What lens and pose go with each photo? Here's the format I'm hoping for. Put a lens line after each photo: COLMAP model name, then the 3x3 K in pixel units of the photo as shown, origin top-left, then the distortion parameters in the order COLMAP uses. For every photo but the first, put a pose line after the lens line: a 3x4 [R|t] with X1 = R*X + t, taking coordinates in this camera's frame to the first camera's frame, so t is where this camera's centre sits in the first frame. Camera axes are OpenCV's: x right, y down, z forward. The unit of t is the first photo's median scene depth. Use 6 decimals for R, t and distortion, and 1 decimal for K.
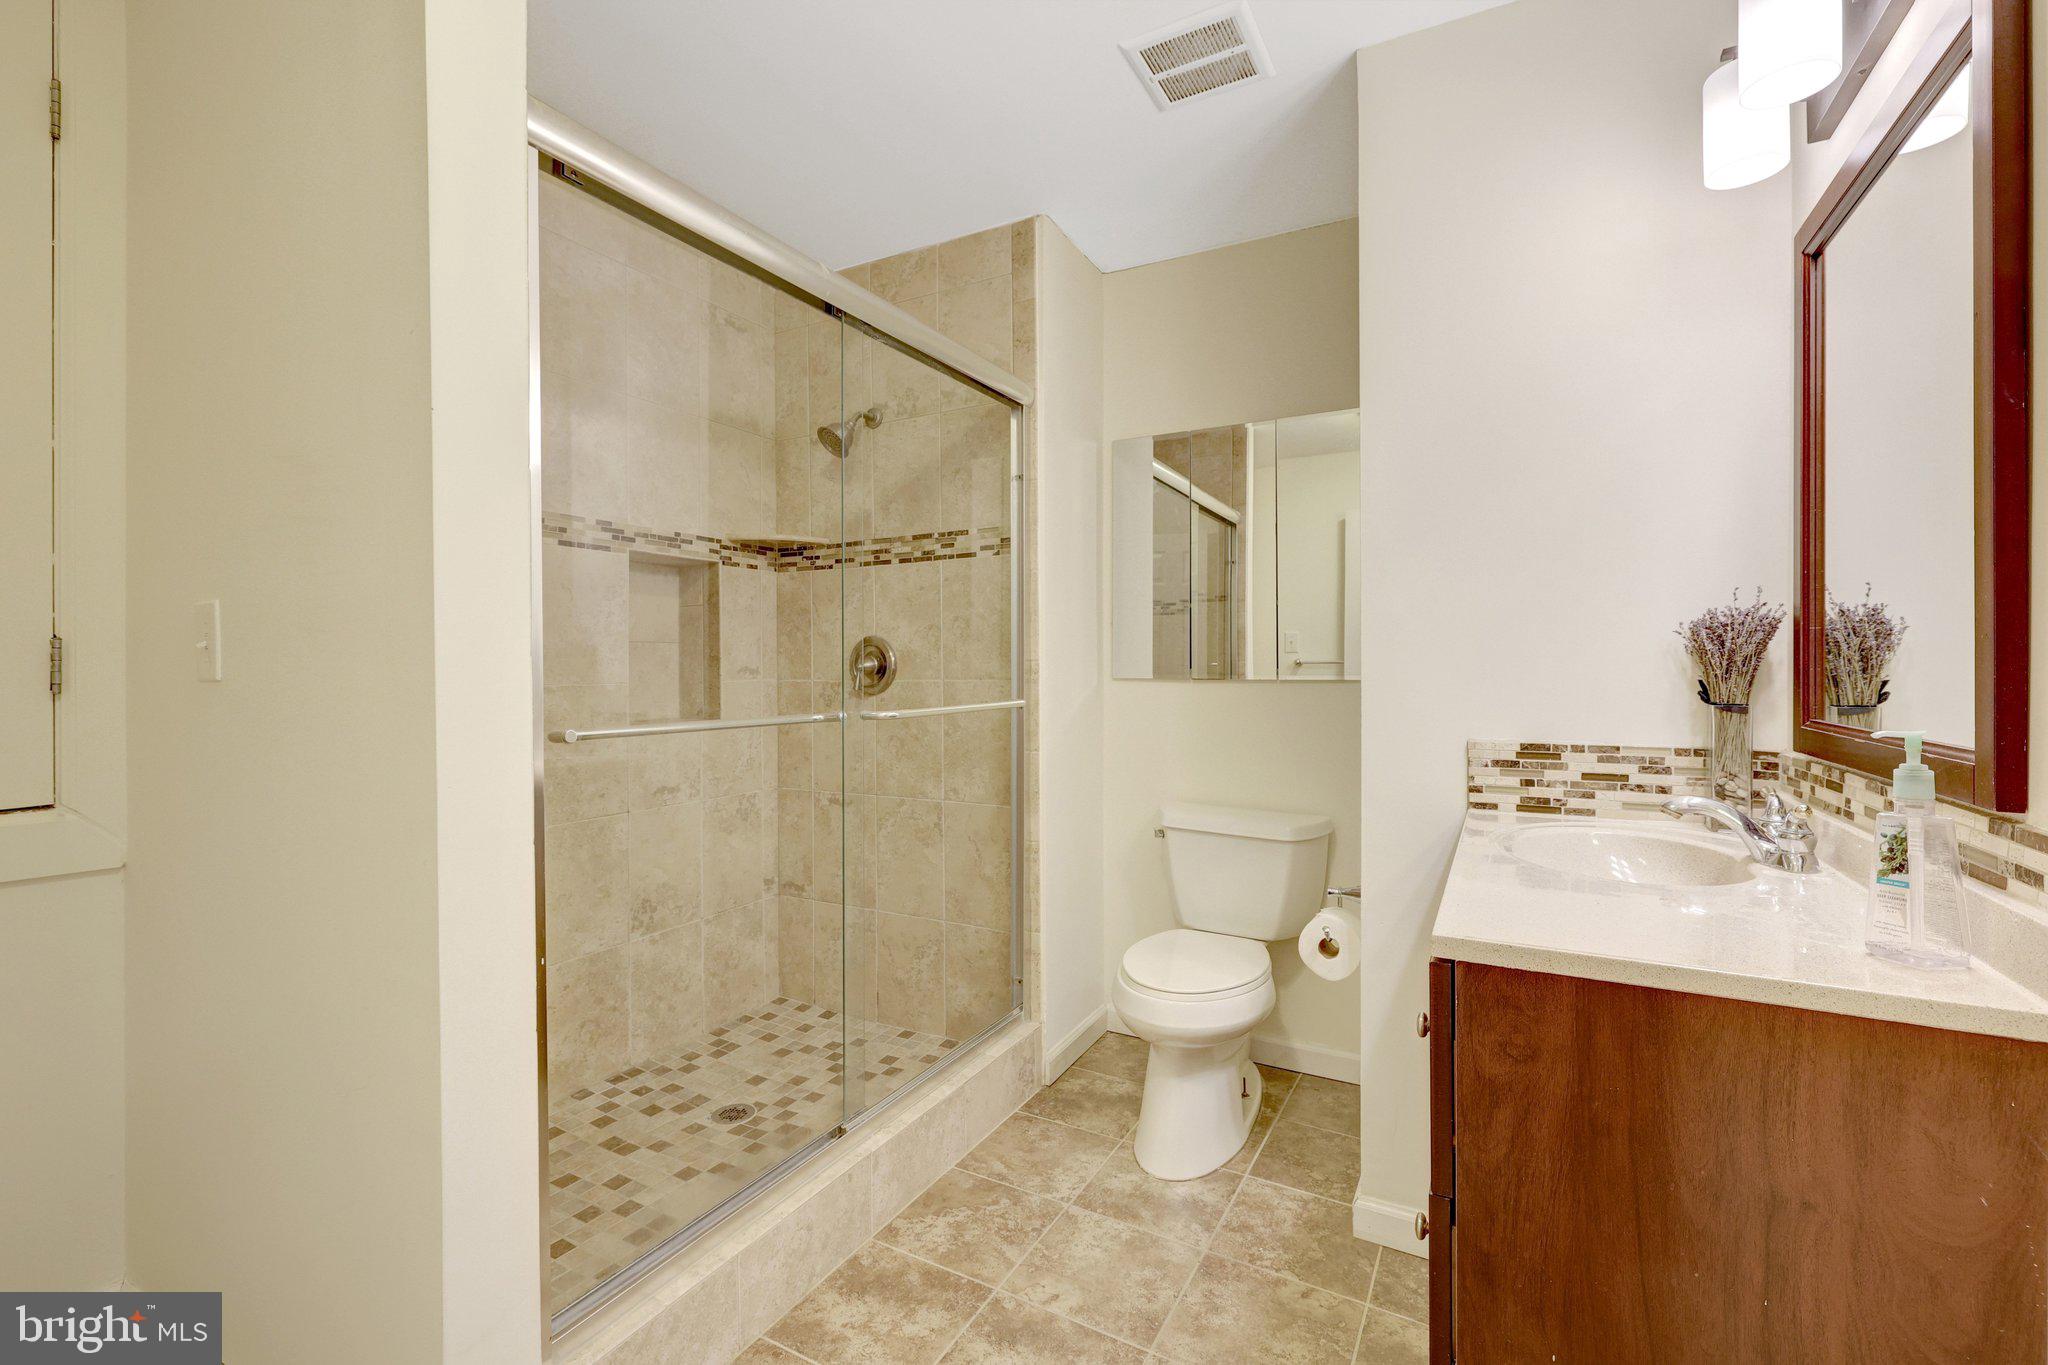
lens RADIAL K [[893.0, 0, 1005.3], [0, 893.0, 643.6], [0, 0, 1]] dist [-0.001288, -0.000208]
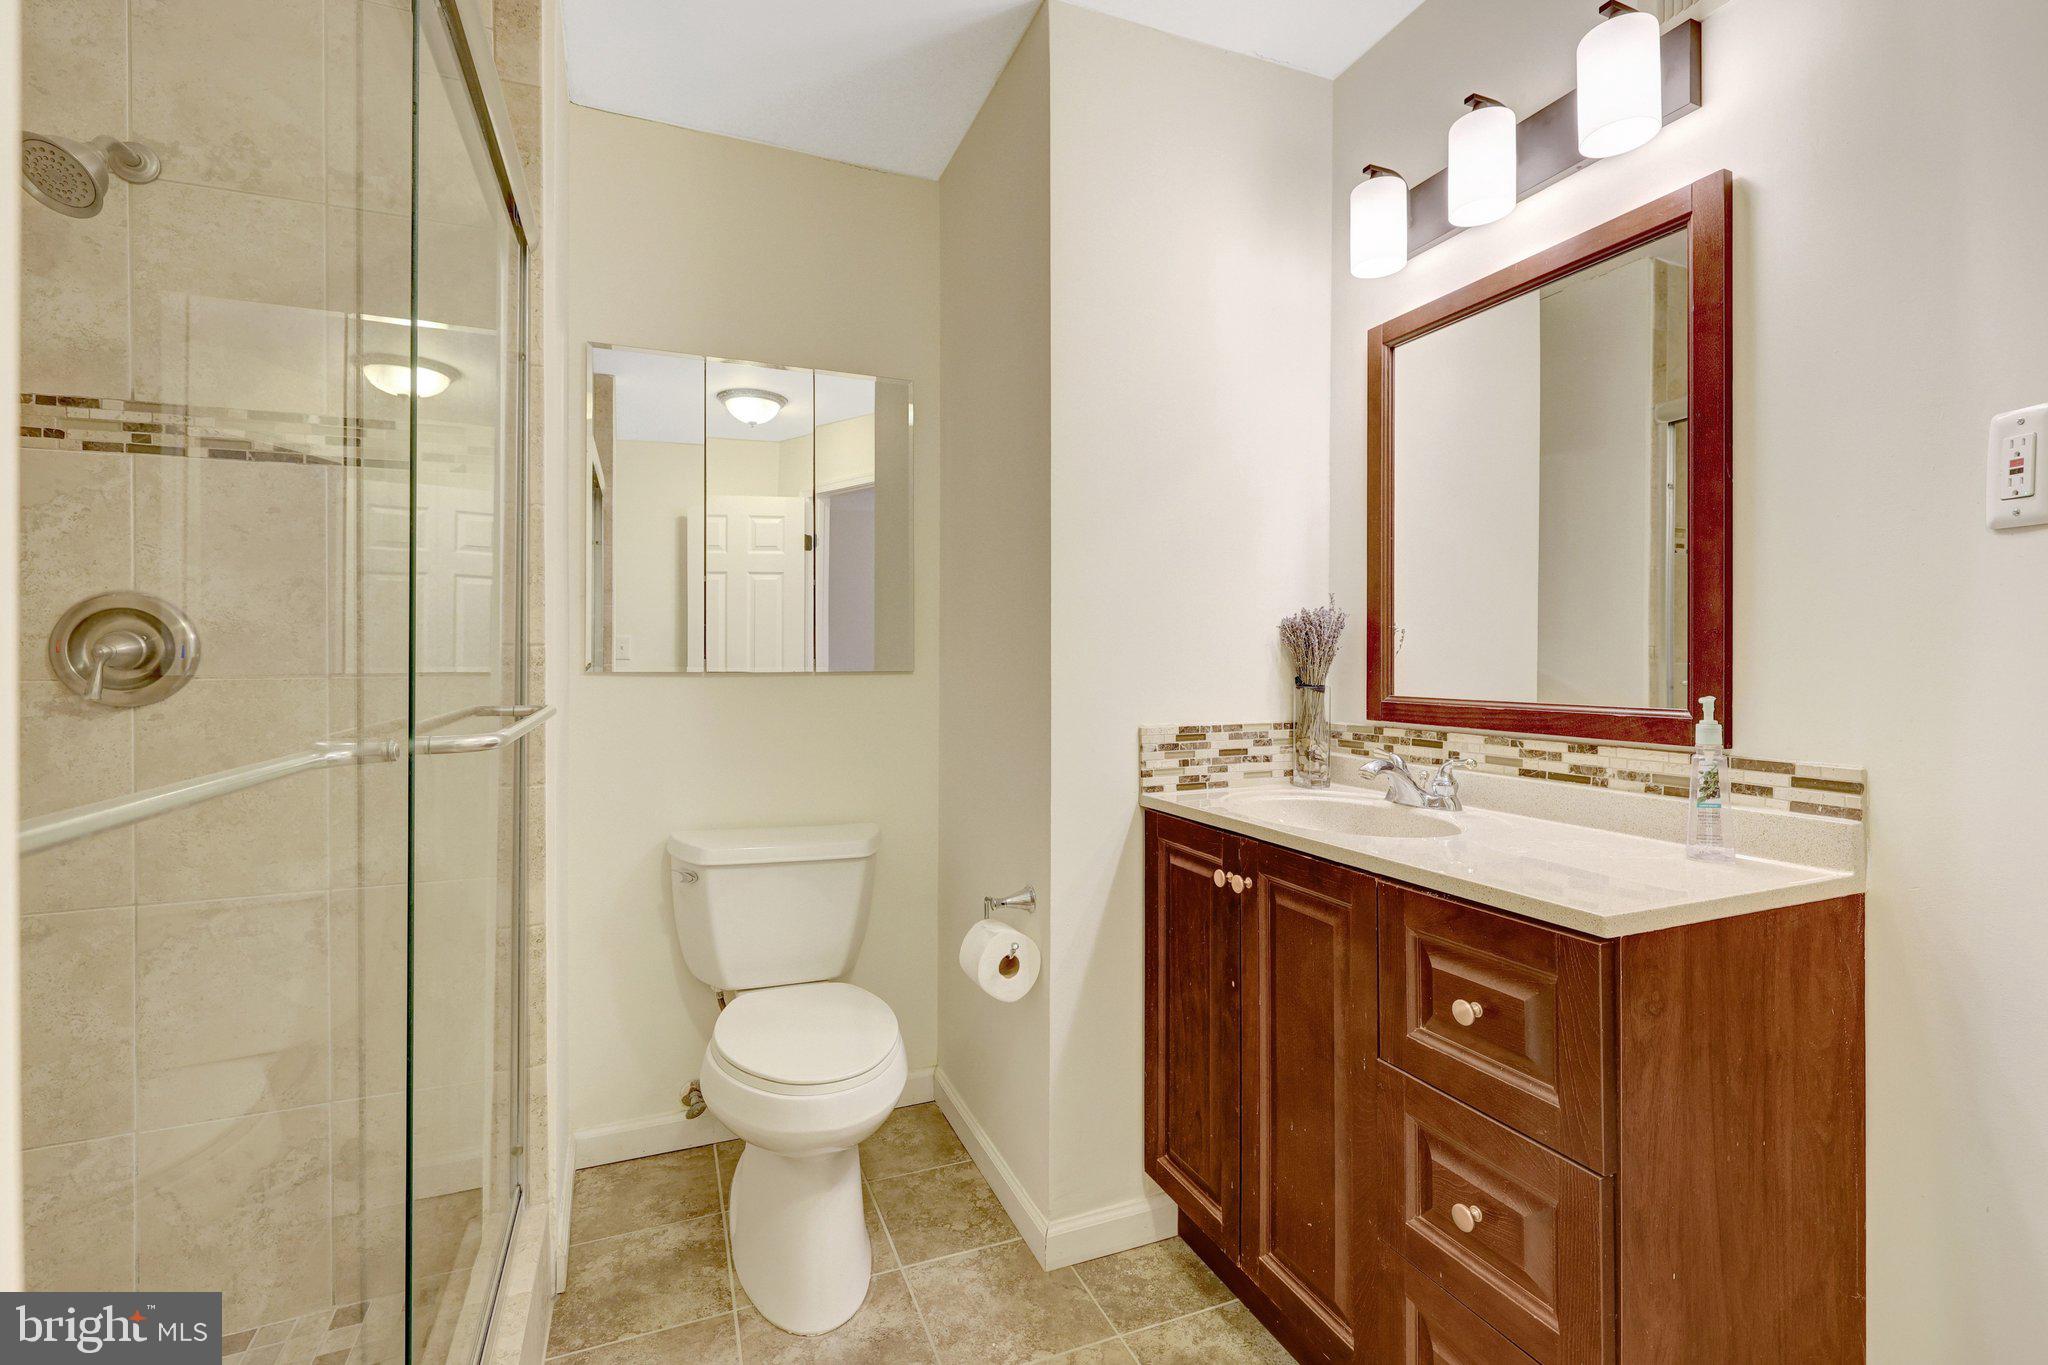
lens RADIAL K [[893.0, 0, 1005.3], [0, 893.0, 643.6], [0, 0, 1]] dist [-0.001288, -0.000208]
pose [[0.619242, 0.017928, 0.784995, -0.398599], [-0.020929, 0.999761, -0.006323, 0.022892], [-0.784921, -0.012514, 0.619469, 0.502605]]
